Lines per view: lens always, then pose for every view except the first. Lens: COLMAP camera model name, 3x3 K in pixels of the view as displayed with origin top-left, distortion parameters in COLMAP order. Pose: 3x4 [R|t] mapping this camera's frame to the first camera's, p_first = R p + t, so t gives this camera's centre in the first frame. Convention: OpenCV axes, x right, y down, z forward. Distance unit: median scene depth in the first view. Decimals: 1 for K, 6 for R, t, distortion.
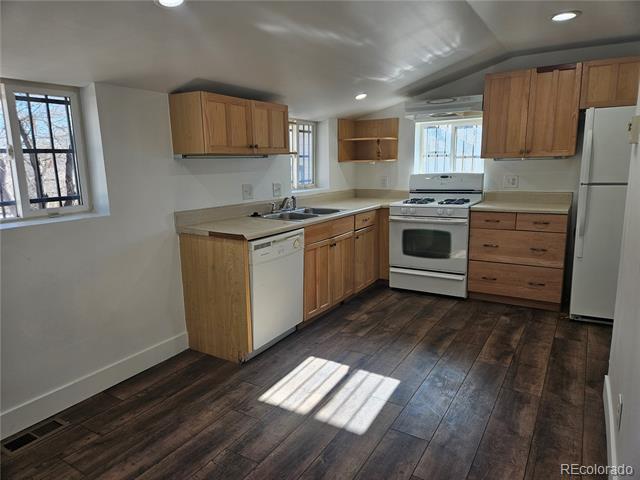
lens RADIAL K [[423.2, 0, 318.1], [0, 423.2, 239.8], [0, 0, 1]] dist [0.054008, -0.028263]
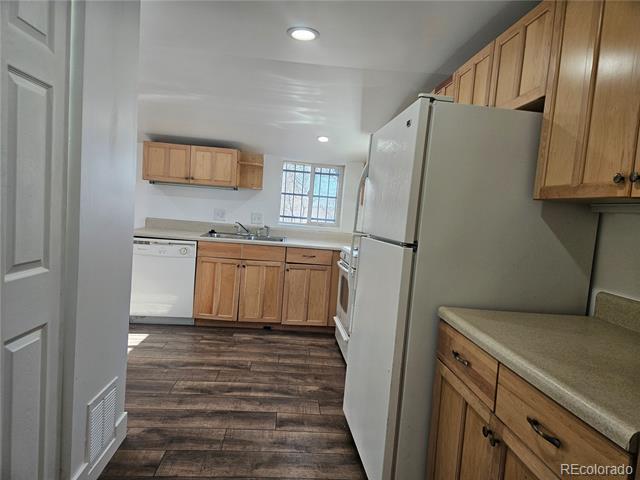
lens RADIAL K [[423.2, 0, 319.7], [0, 423.2, 239.5], [0, 0, 1]] dist [0.054008, -0.028263]
pose [[0.593725, 0.119316, -0.795773, 1.154357], [-0.230582, 0.972700, -0.026192, -0.082392], [0.770923, 0.199041, 0.605029, 0.499450]]
